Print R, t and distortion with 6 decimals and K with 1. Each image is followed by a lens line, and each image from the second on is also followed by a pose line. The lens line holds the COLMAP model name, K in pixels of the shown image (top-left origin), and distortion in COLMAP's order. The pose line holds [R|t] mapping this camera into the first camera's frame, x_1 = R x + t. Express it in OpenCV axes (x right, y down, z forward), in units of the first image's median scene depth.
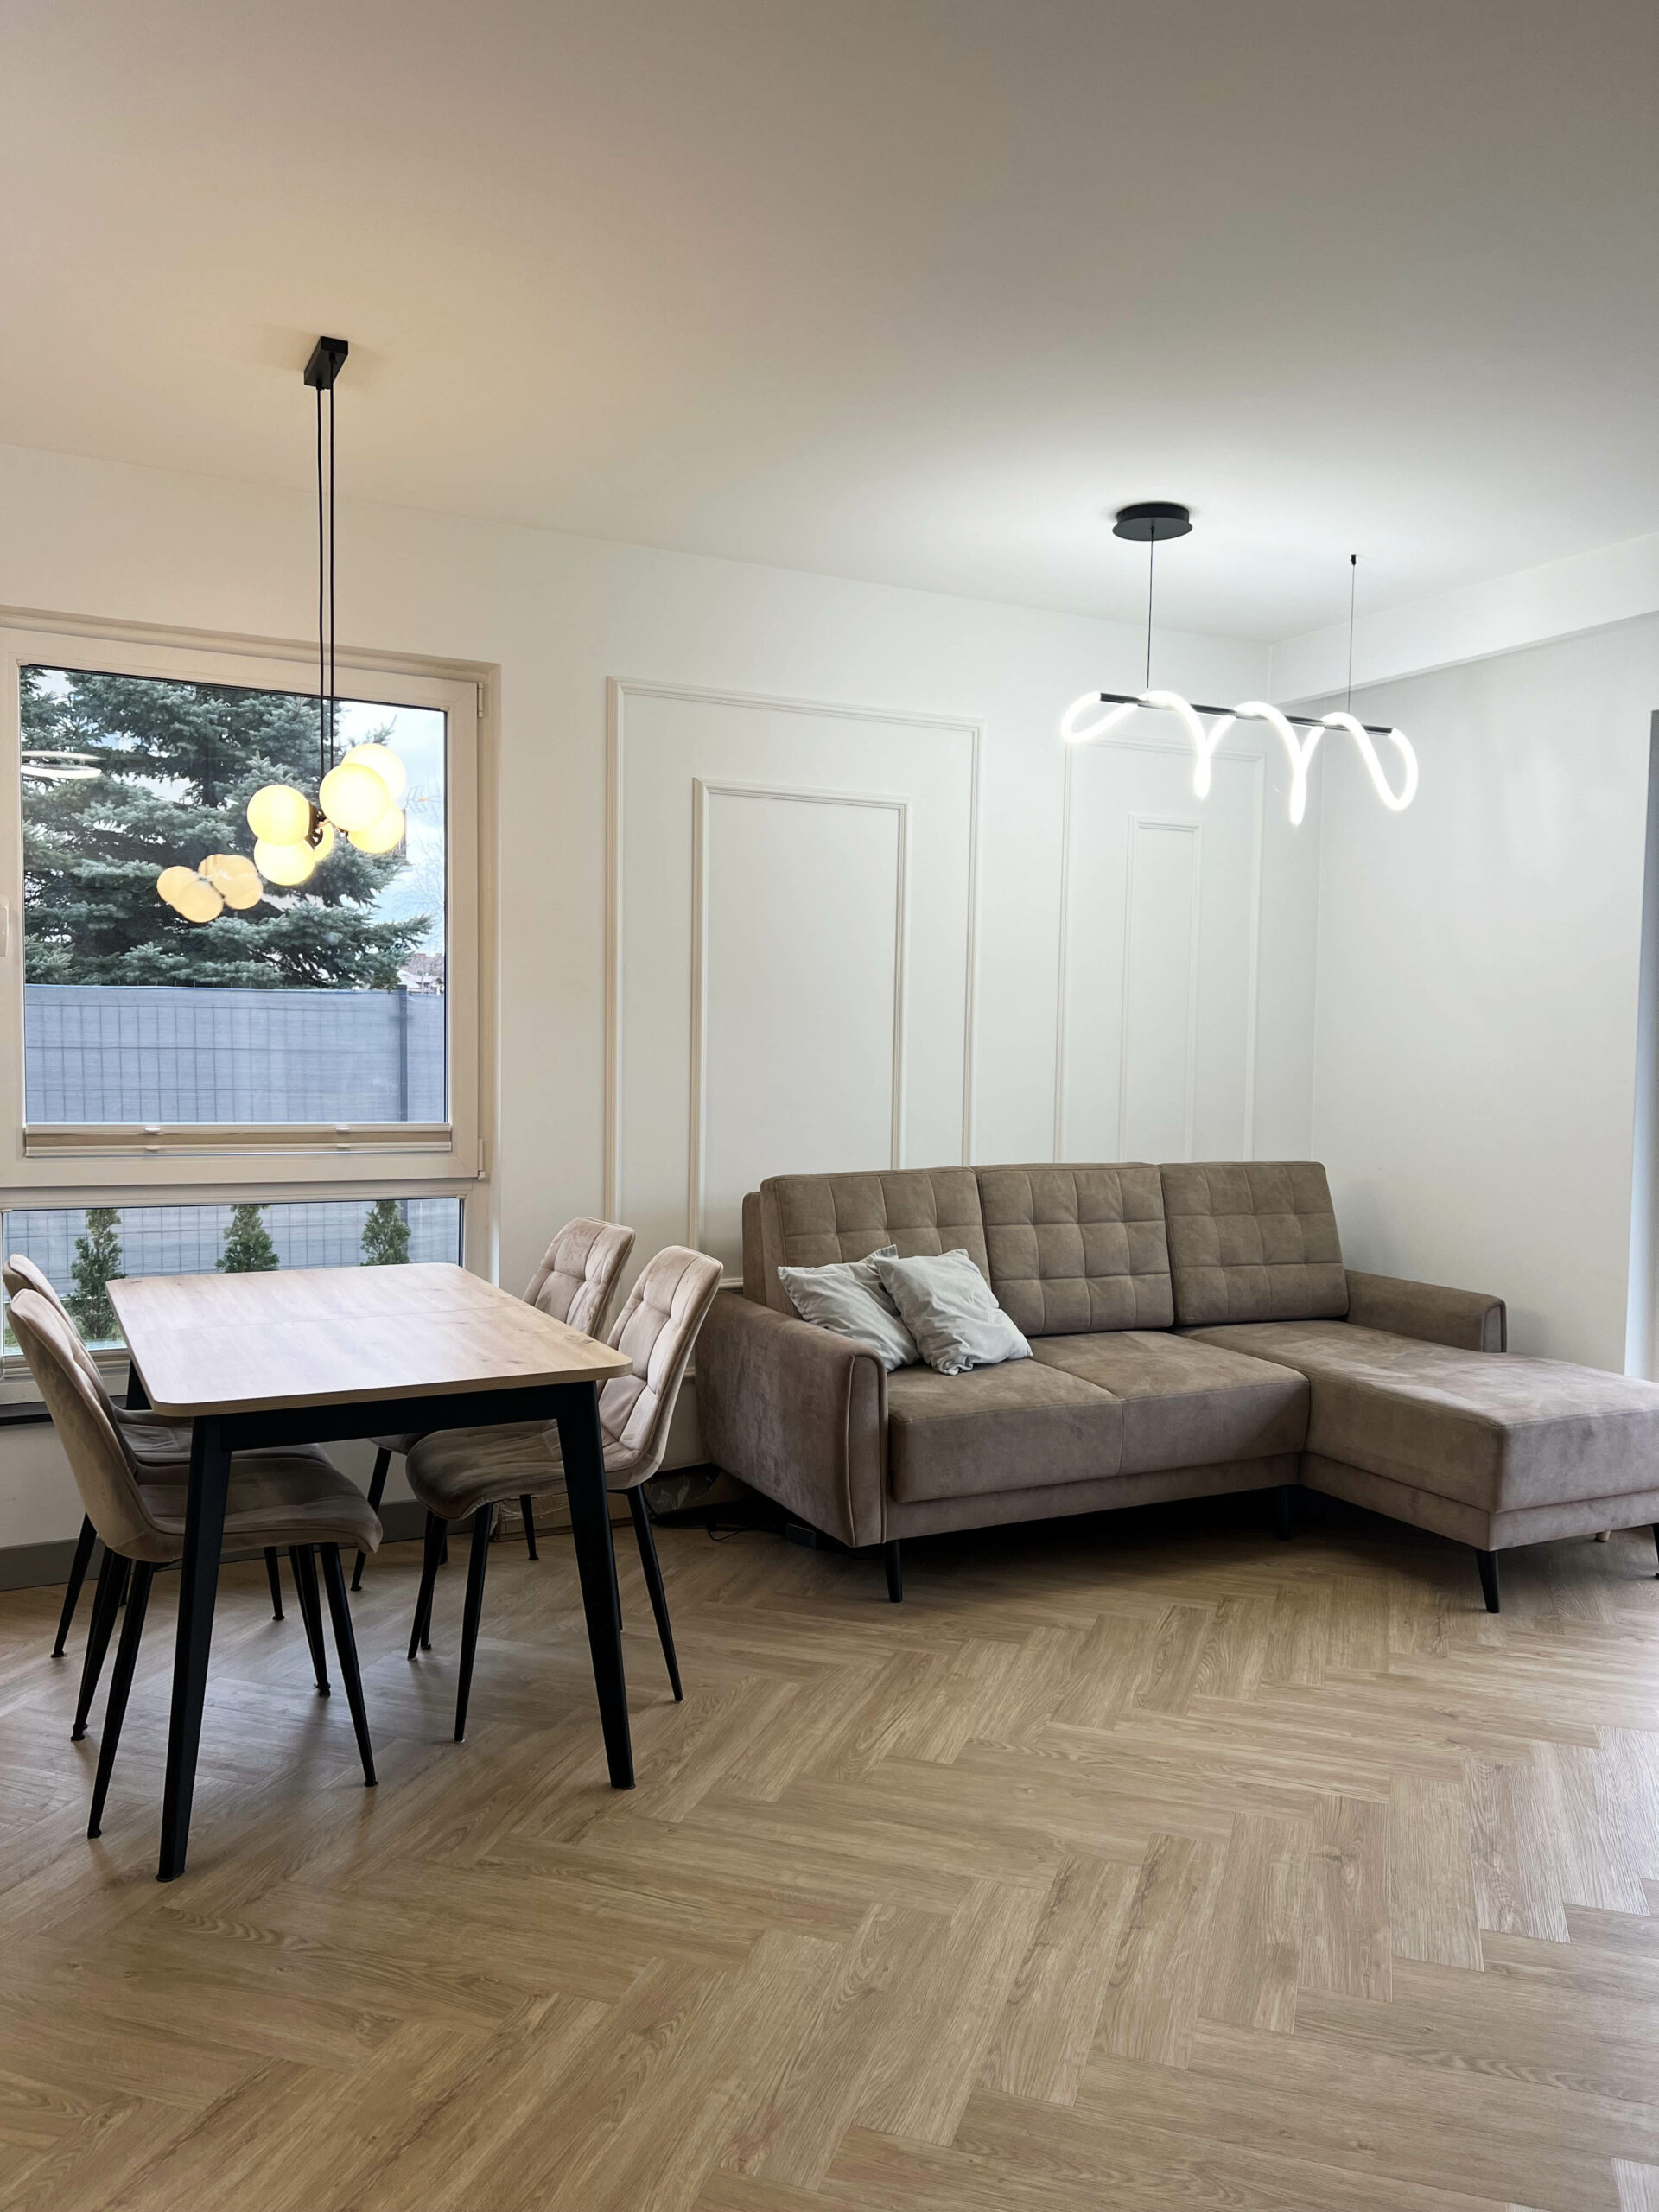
lens RADIAL K [[1689.7, 0, 829.5], [0, 1689.7, 1106.0], [0, 0, 1]] dist [0.067999, -0.083593]
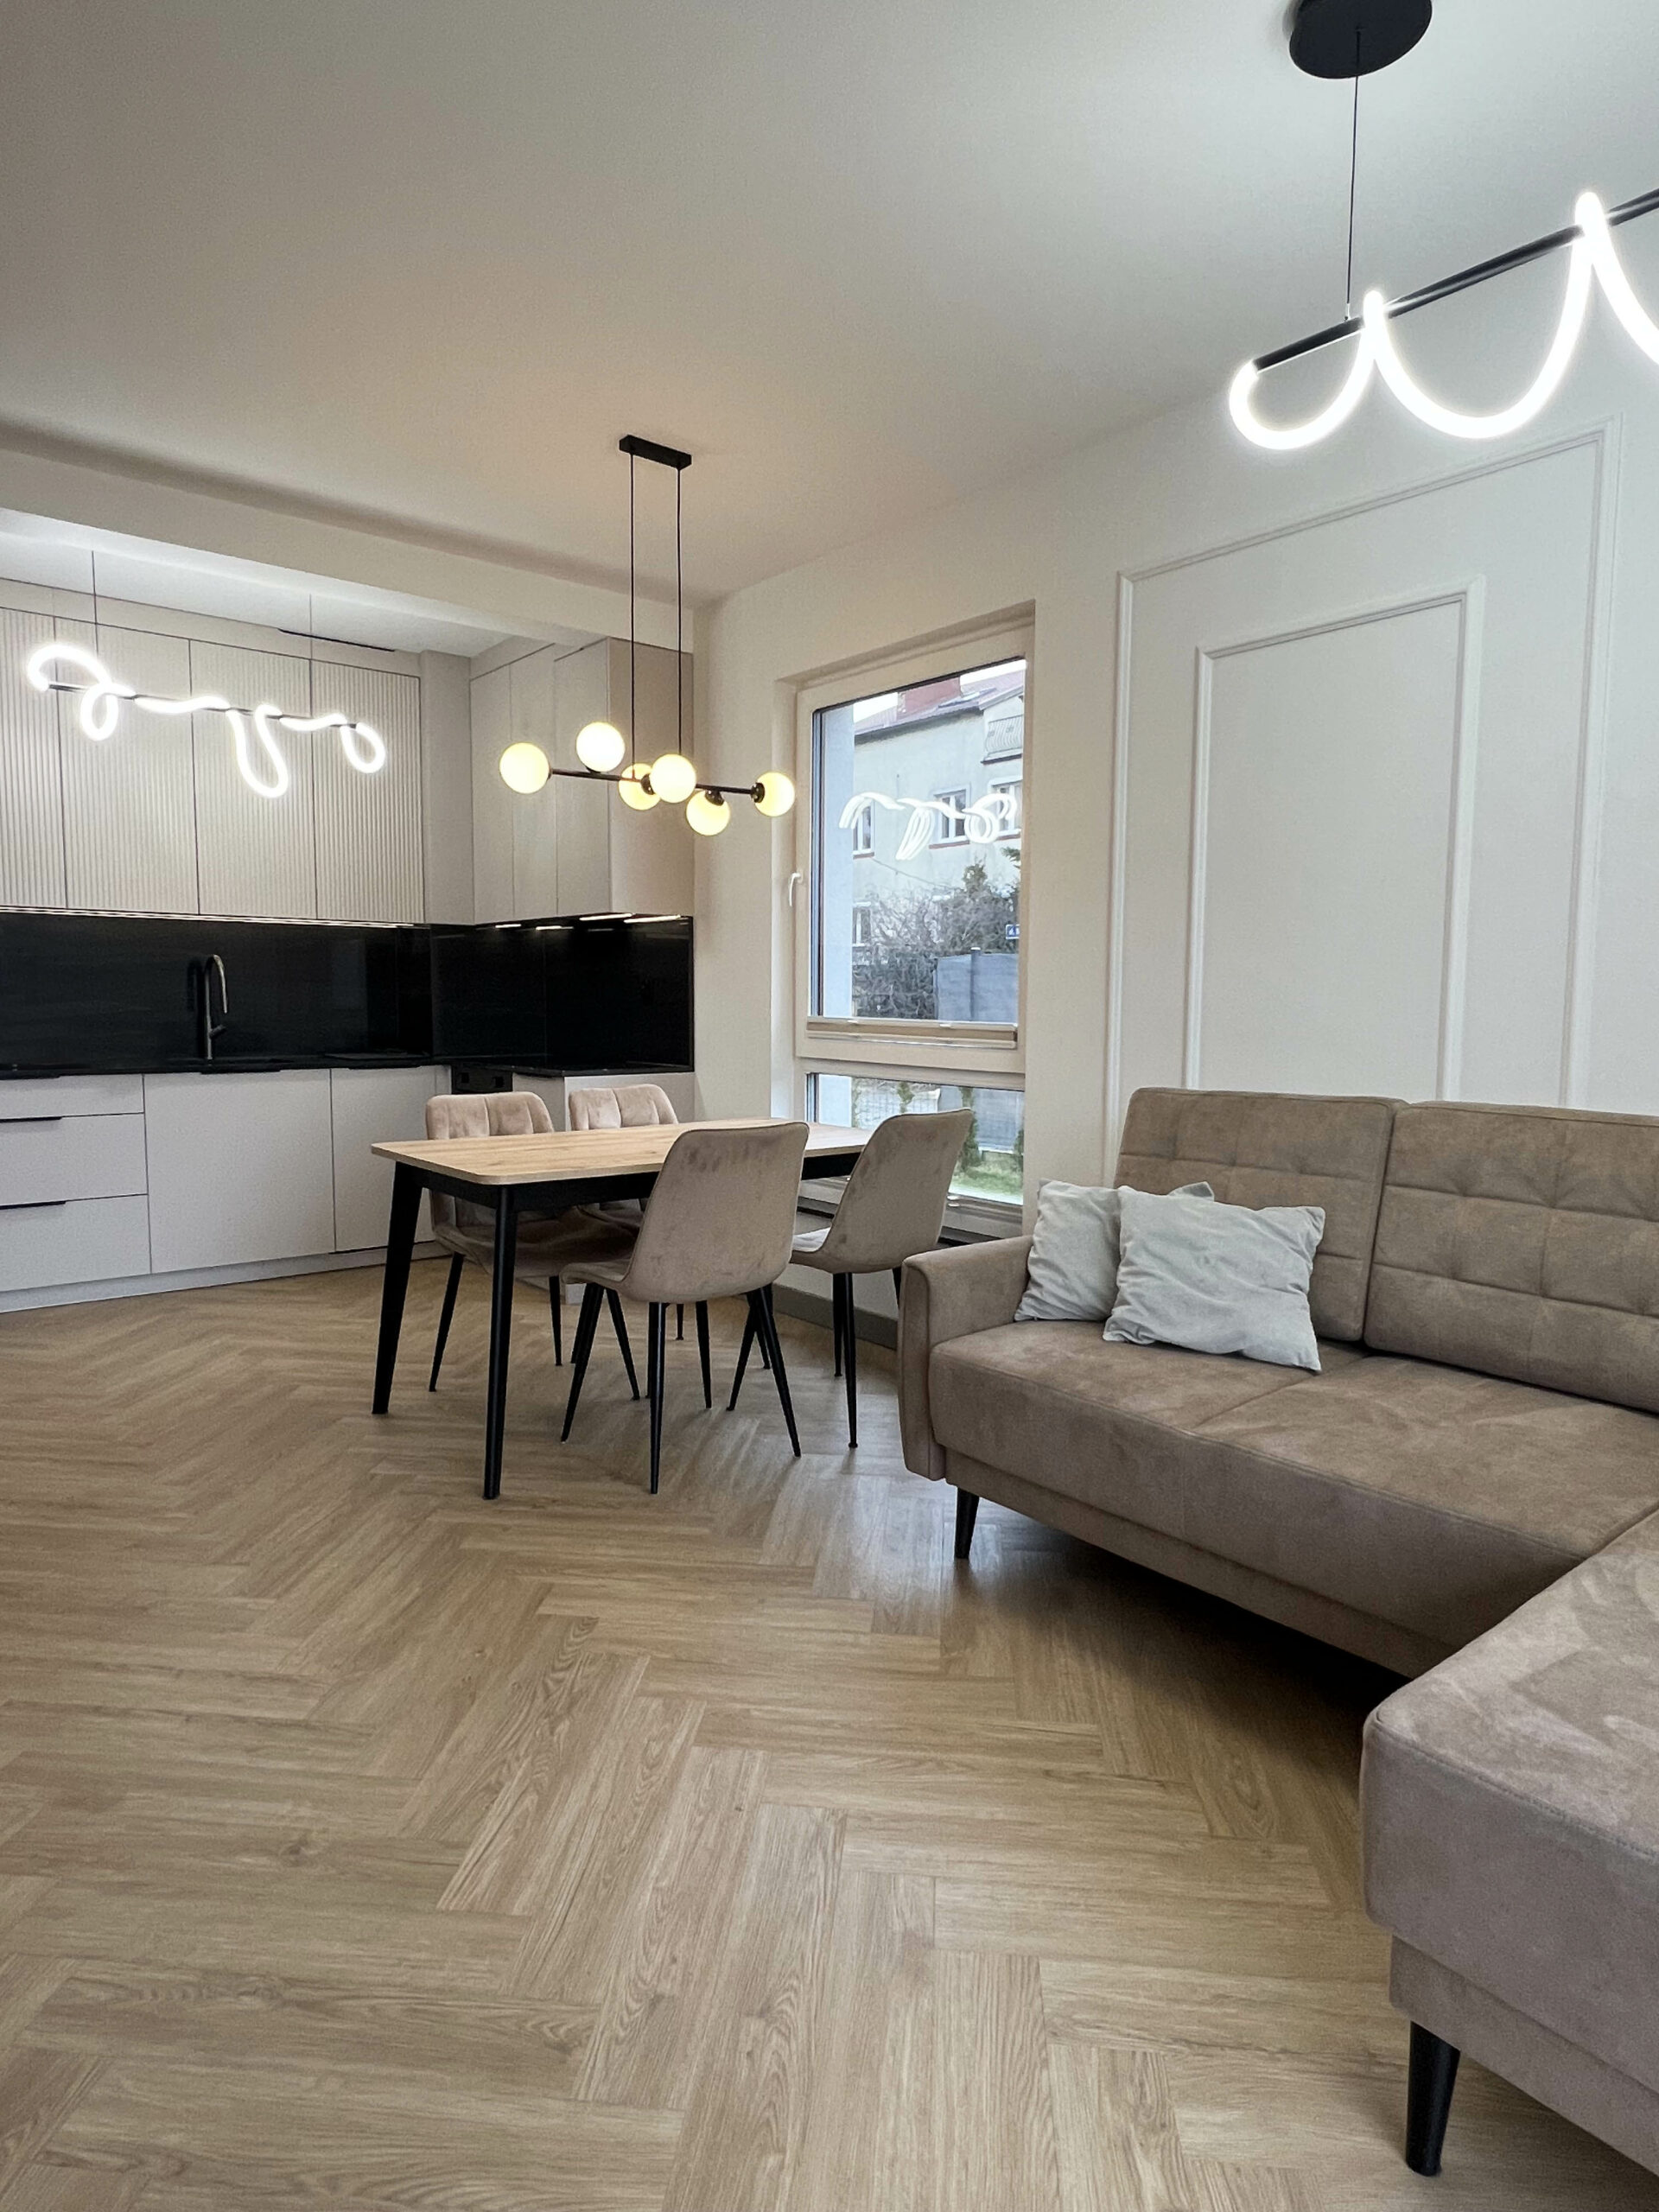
lens RADIAL K [[1260.9, 0, 829.5], [0, 1260.9, 1106.0], [0, 0, 1]] dist [-0.004451, -0.000771]
pose [[0.210728, 0.074562, -0.974697, 0.808973], [-0.045396, 0.996758, 0.066435, 0.019478], [0.976490, 0.030247, 0.213430, 0.973251]]
